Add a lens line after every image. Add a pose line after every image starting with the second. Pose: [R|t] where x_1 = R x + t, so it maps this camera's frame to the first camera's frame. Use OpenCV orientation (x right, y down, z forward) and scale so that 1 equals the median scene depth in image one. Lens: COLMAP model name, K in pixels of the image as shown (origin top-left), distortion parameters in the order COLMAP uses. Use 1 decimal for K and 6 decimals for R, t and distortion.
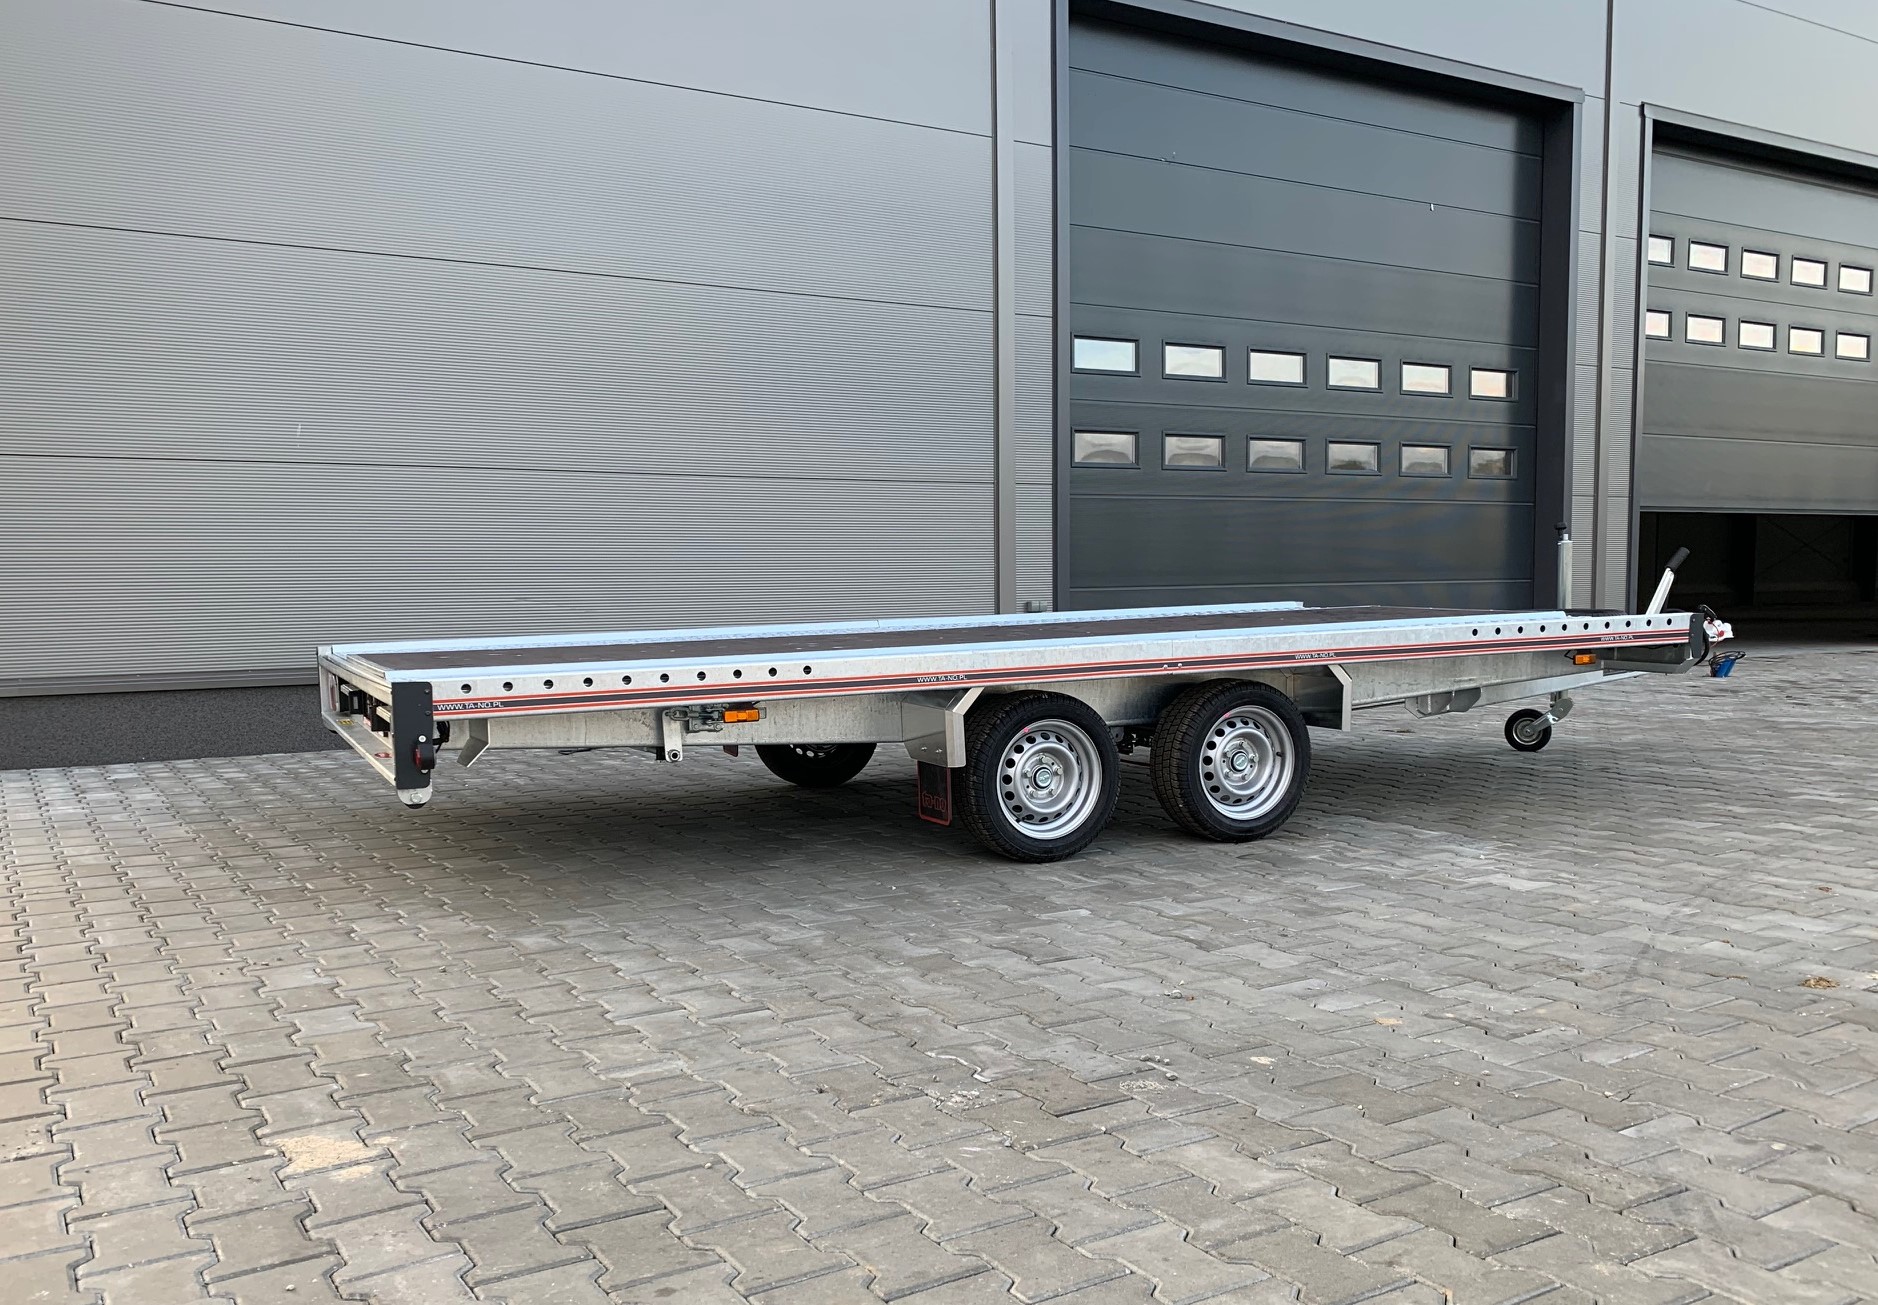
lens RADIAL K [[1265.9, 0, 933.3], [0, 1265.9, 704.1], [0, 0, 1]] dist [0.066872, -0.075531]
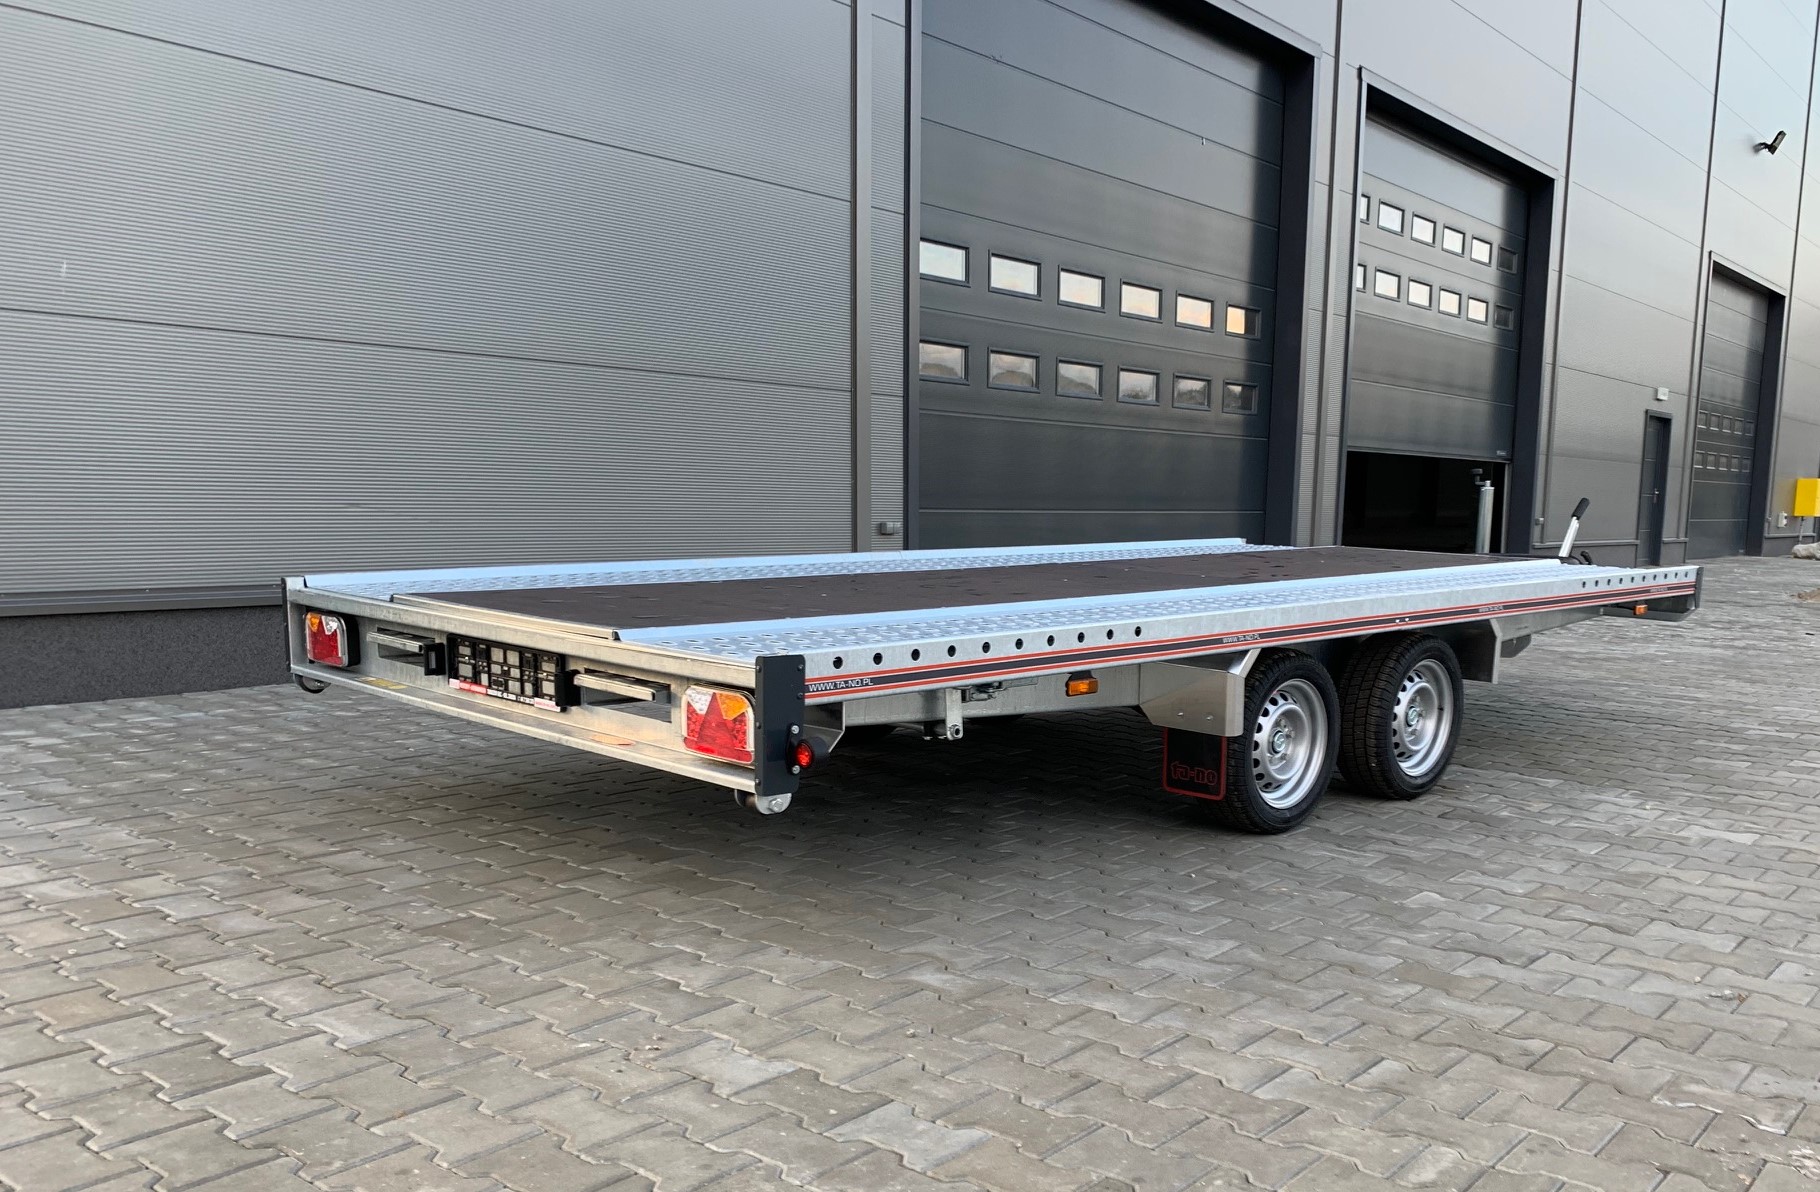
lens RADIAL K [[1280.7, 0, 909.9], [0, 1280.7, 668.4], [0, 0, 1]] dist [0.093754, -0.130934]
pose [[0.946301, -0.008261, 0.323180, -0.499827], [-0.007087, 0.998903, 0.046284, -0.039150], [-0.323208, -0.046089, 0.945205, 0.215066]]
